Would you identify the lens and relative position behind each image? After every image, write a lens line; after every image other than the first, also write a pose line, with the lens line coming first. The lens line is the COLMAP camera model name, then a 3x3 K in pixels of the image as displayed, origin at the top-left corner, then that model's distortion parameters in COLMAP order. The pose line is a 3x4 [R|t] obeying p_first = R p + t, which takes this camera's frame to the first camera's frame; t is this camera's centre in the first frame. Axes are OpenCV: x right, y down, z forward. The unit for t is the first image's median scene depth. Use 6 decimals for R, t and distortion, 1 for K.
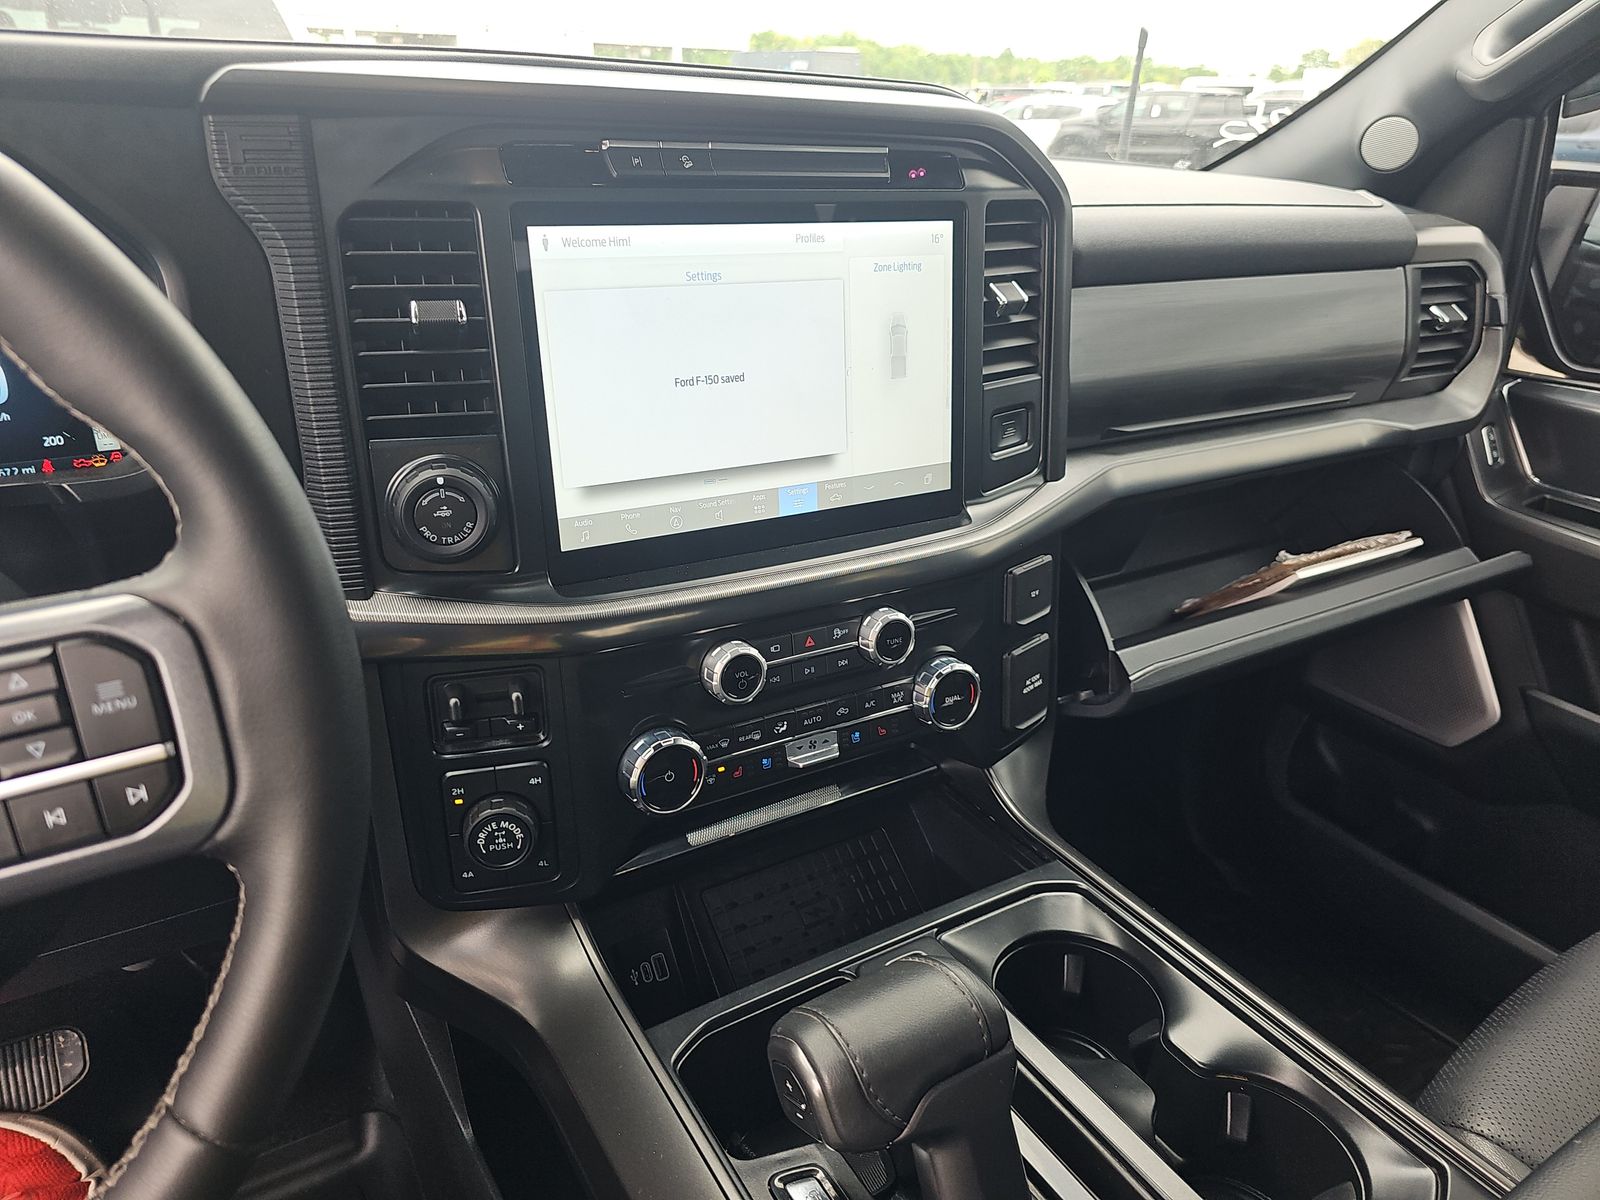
lens RADIAL K [[1117.8, 0, 799.0], [0, 1117.8, 588.7], [0, 0, 1]] dist [0.047004, -0.026070]
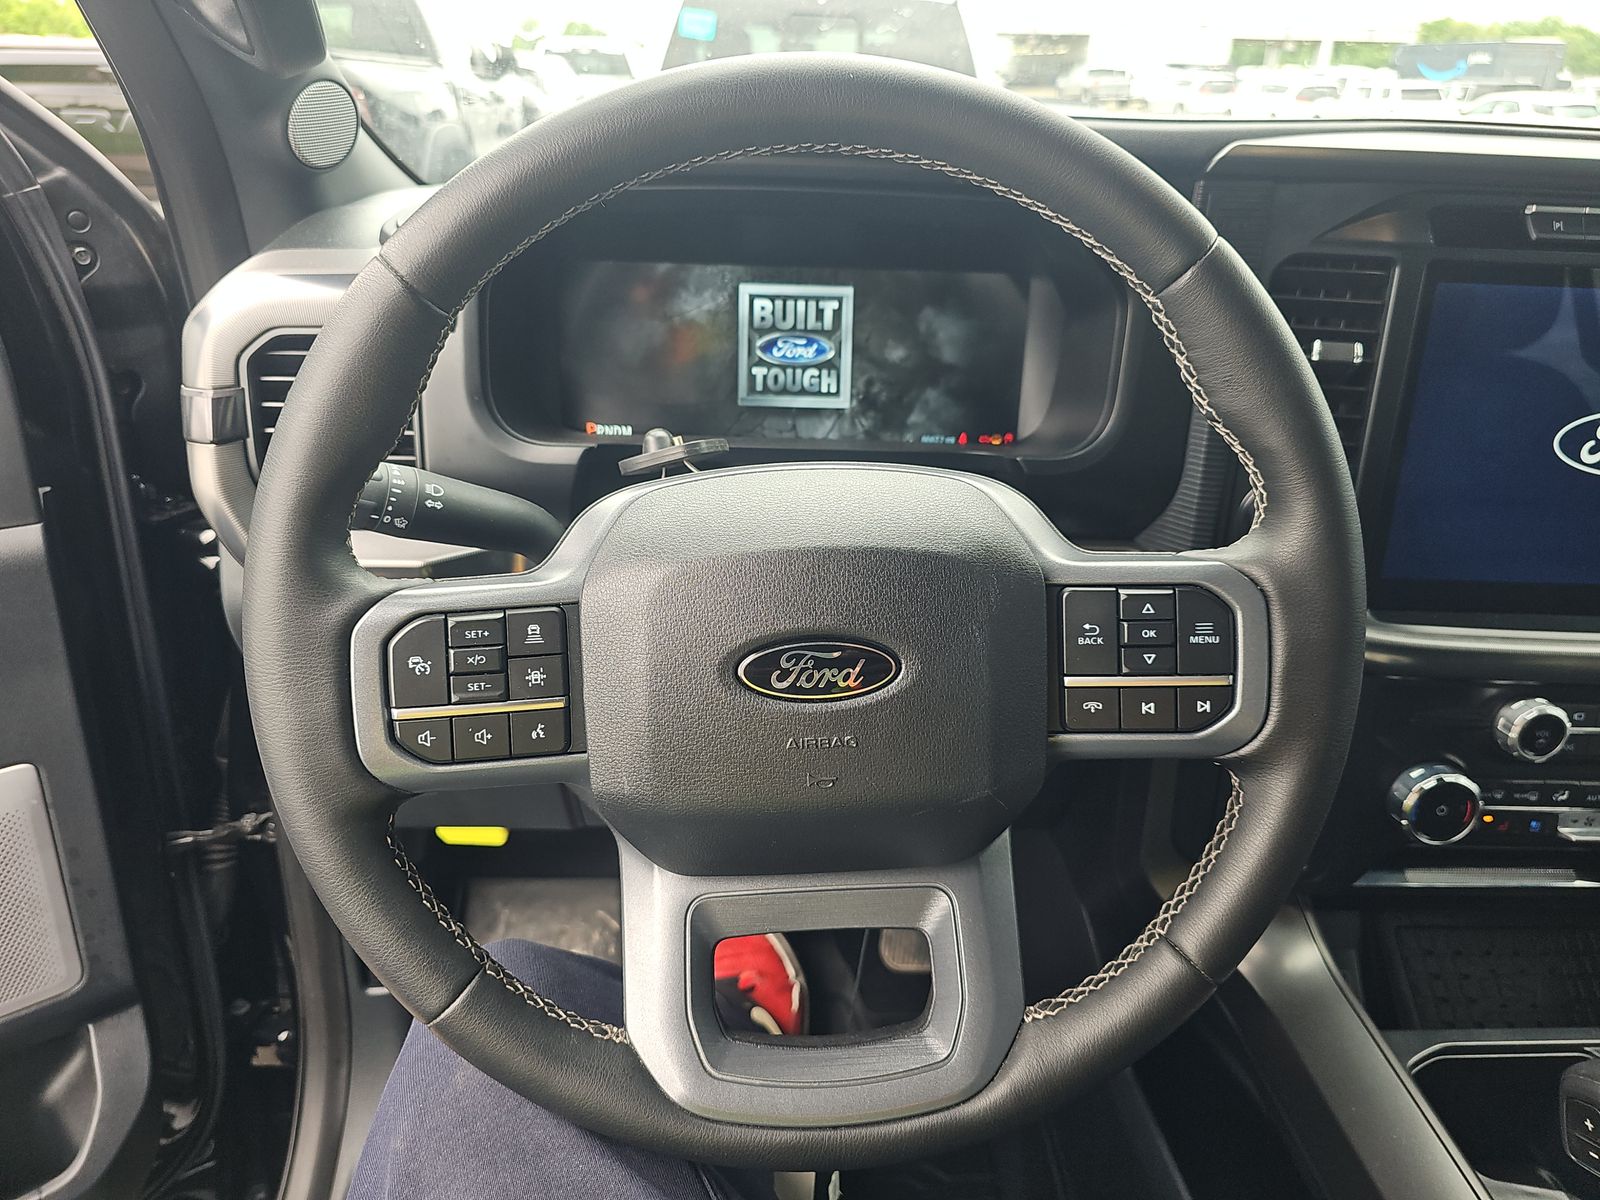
lens RADIAL K [[1095.6, 0, 800.0], [0, 1095.6, 600.0], [0, 0, 1]] dist [0.038188, -0.058936]
pose [[0.863551, 0.205551, -0.460465, -0.206524], [-0.201279, 0.977756, 0.058994, 0.037214], [0.462349, 0.041738, 0.885715, -0.198479]]
